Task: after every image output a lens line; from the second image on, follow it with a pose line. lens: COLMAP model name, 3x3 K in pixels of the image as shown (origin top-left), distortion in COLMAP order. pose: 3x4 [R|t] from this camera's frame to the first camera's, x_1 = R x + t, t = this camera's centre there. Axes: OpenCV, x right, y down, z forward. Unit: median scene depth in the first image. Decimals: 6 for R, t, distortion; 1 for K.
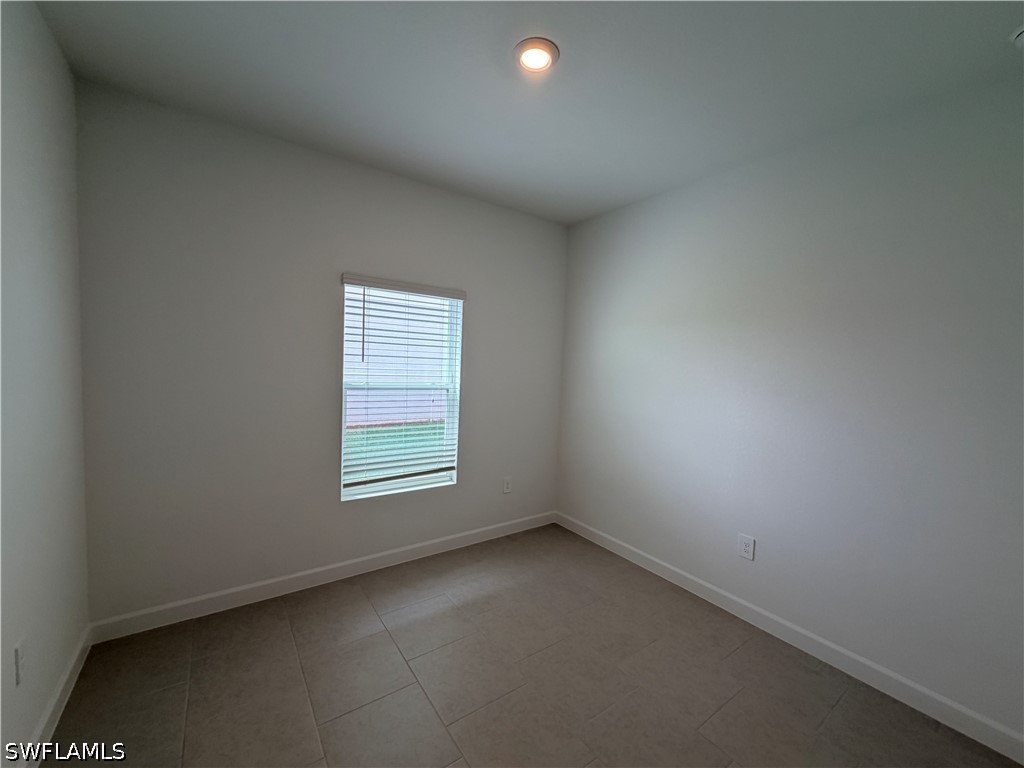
lens RADIAL K [[407.4, 0, 521.9], [0, 407.4, 380.7], [0, 0, 1]] dist [0.003185, -0.000289]
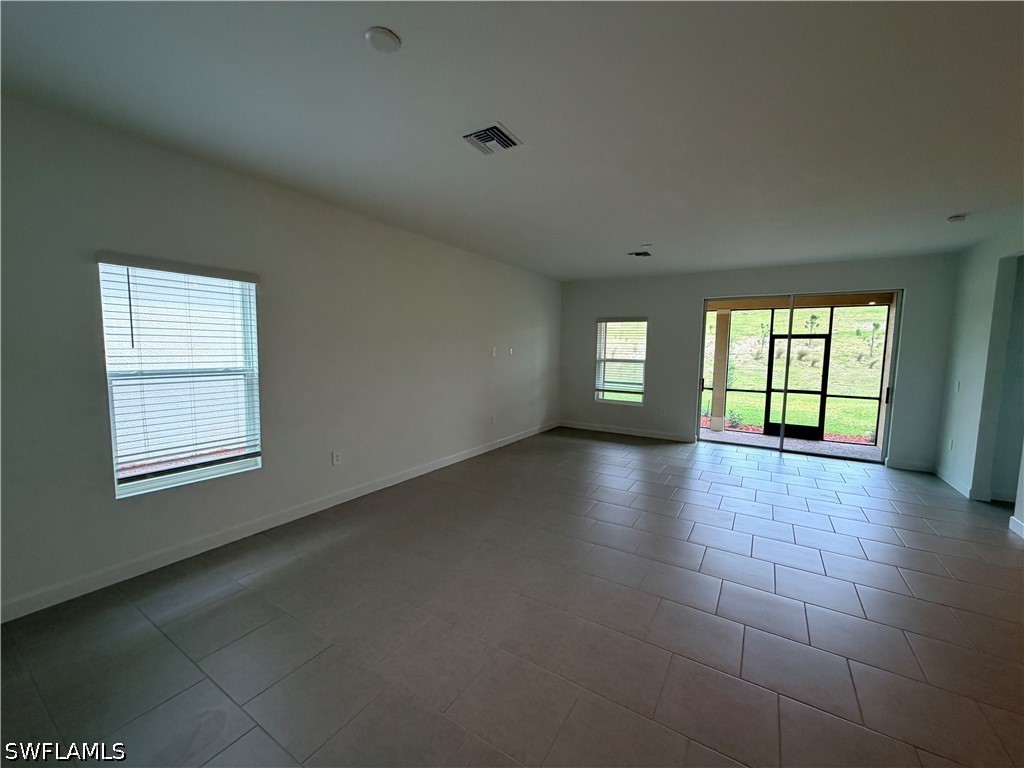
lens RADIAL K [[407.4, 0, 511.3], [0, 407.4, 382.2], [0, 0, 1]] dist [0.003185, -0.000289]
pose [[0.931294, -0.061768, 0.358994, 0.064385], [0.051623, 0.997951, 0.037787, 0.036780], [-0.360592, -0.016658, 0.932575, -0.156316]]
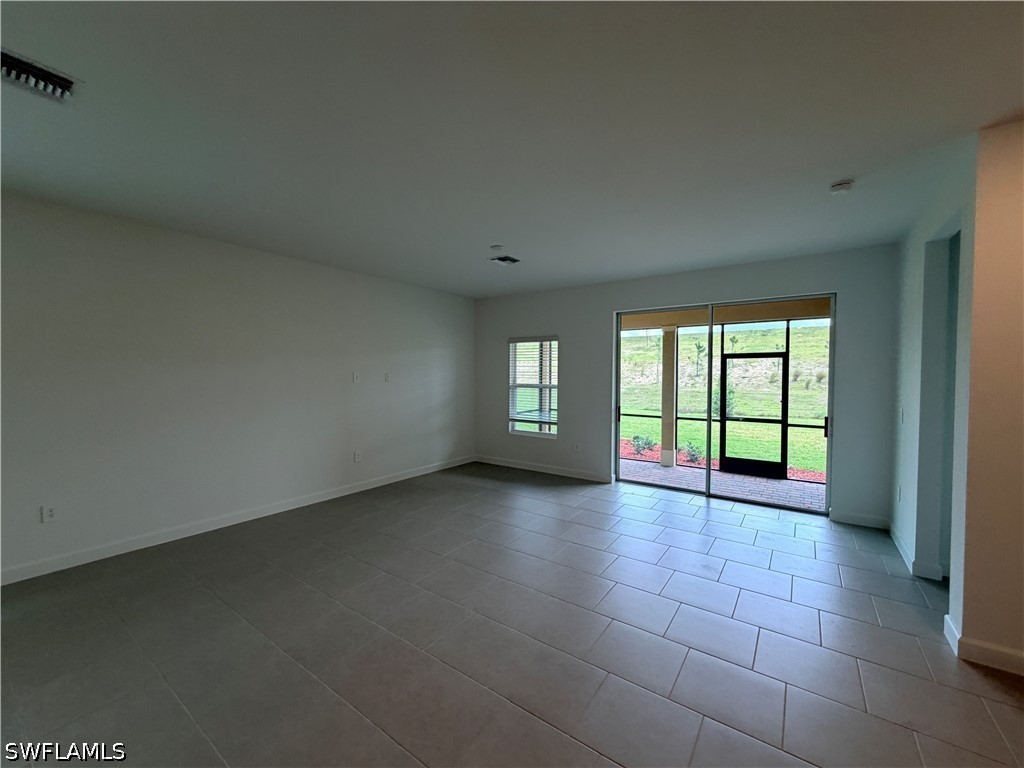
lens RADIAL K [[407.4, 0, 511.3], [0, 407.4, 382.6], [0, 0, 1]] dist [0.003185, -0.000289]
pose [[0.951816, -0.050443, 0.302492, 0.756978], [0.062178, 0.997635, -0.029284, 0.067817], [-0.300299, 0.046682, 0.952702, -0.102426]]
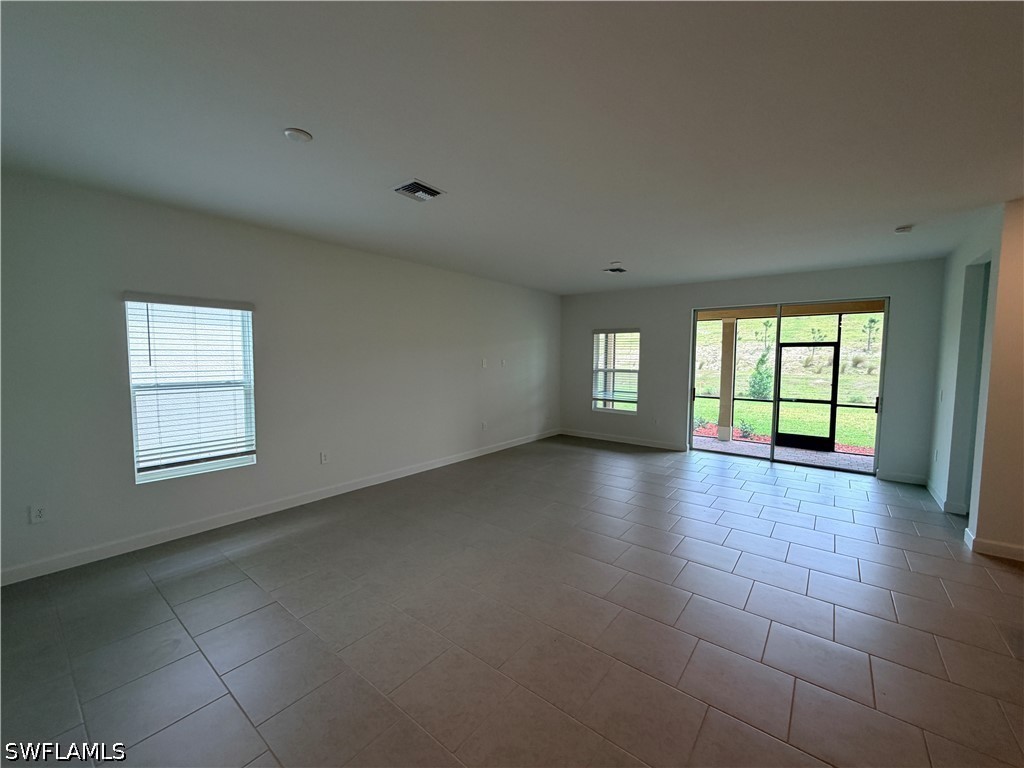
lens RADIAL K [[407.4, 0, 511.6], [0, 407.4, 382.2], [0, 0, 1]] dist [0.003185, -0.000289]
pose [[0.965277, -0.057139, 0.254904, 0.277015], [0.056630, 0.998352, 0.009345, 0.044196], [-0.255018, 0.005415, 0.966921, -0.363941]]
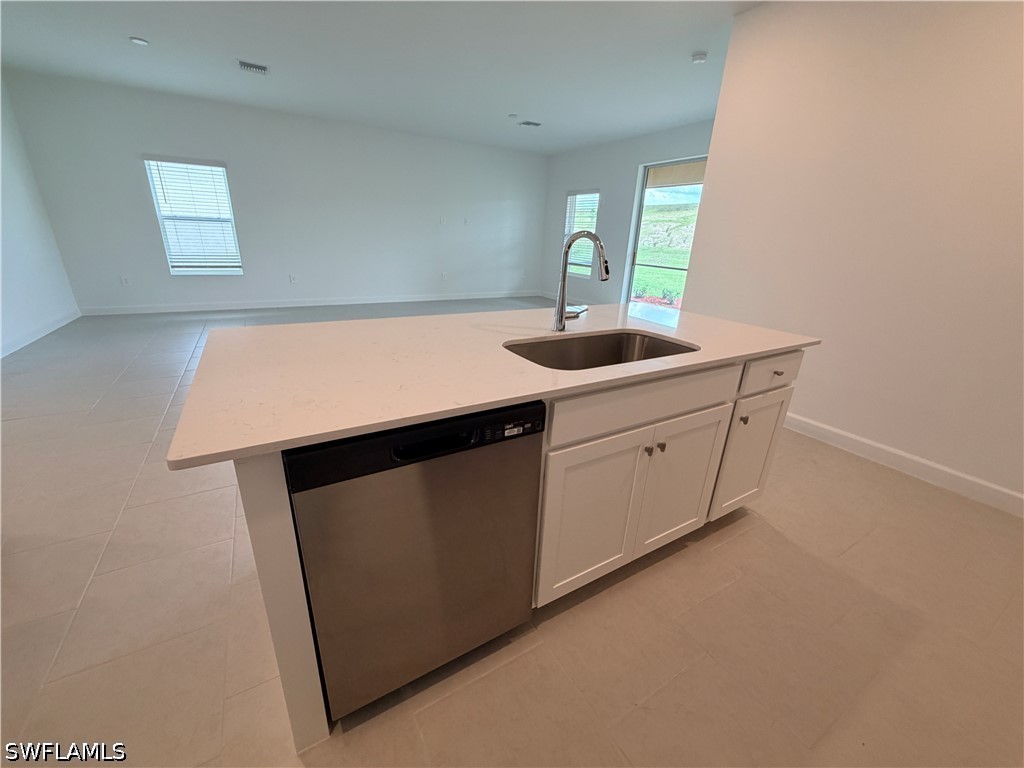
lens RADIAL K [[407.4, 0, 509.9], [0, 407.4, 381.6], [0, 0, 1]] dist [0.003185, -0.000289]
pose [[0.994508, 0.028679, -0.100653, 1.307260], [-0.000334, 0.962588, 0.270968, 0.219548], [0.104658, -0.269446, 0.957312, -0.844970]]
